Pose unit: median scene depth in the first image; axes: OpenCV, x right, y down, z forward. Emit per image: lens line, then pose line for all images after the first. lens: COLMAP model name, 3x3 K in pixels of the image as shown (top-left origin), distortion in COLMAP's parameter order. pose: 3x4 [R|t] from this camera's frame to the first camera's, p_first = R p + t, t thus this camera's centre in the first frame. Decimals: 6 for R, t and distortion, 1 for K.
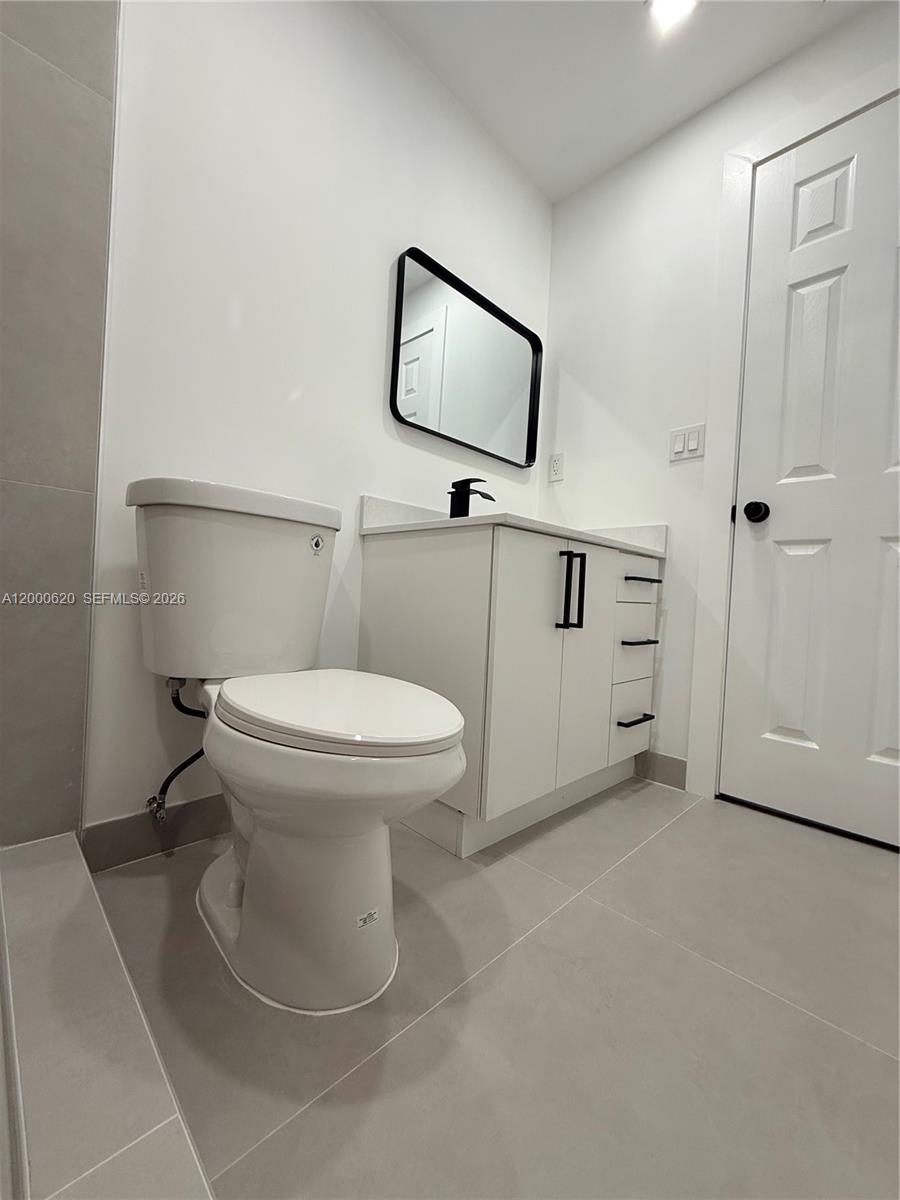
lens RADIAL K [[480.7, 0, 451.5], [0, 480.7, 603.4], [0, 0, 1]] dist [-0.000741, 0.000079]
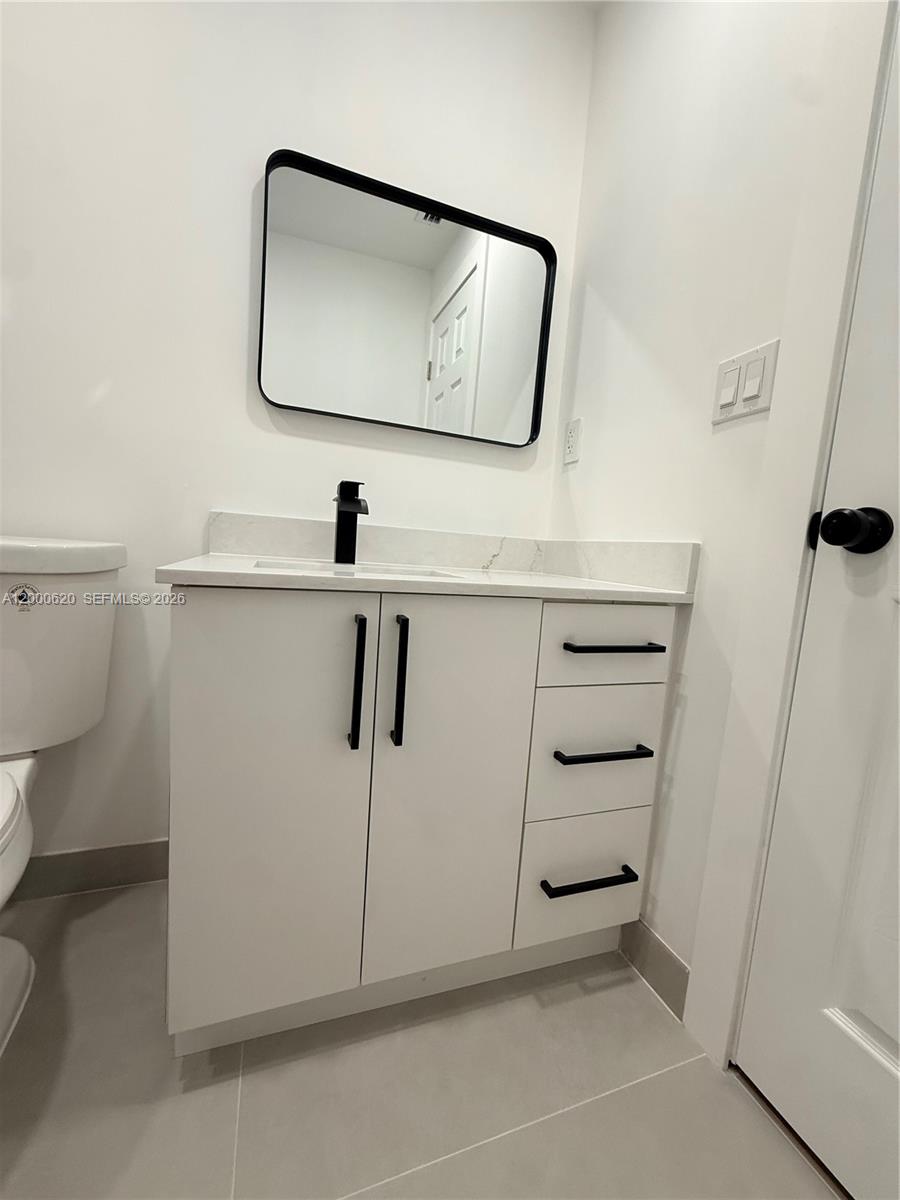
lens RADIAL K [[480.7, 0, 451.5], [0, 480.7, 603.4], [0, 0, 1]] dist [-0.000741, 0.000079]
pose [[0.908001, 0.062324, -0.414306, 0.435894], [-0.035014, 0.996703, 0.073198, -0.128903], [0.417502, -0.051957, 0.907190, 0.395942]]
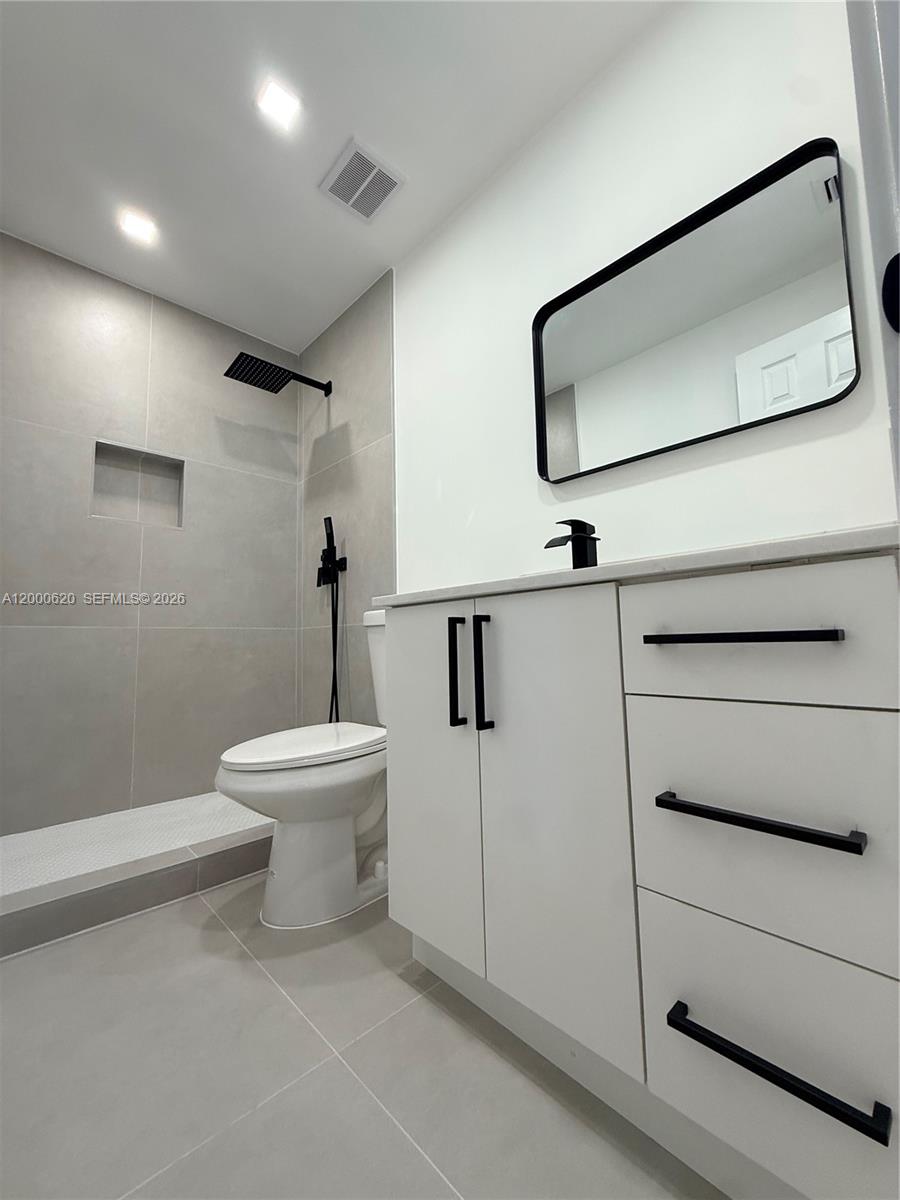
lens RADIAL K [[478.2, 0, 452.9], [0, 478.2, 597.0], [0, 0, 1]] dist [0.000492, 0.000211]
pose [[-0.021429, -0.141489, -0.989708, 0.733812], [0.009106, 0.989867, -0.141709, -0.027107], [0.999729, -0.012048, -0.019923, 0.766972]]
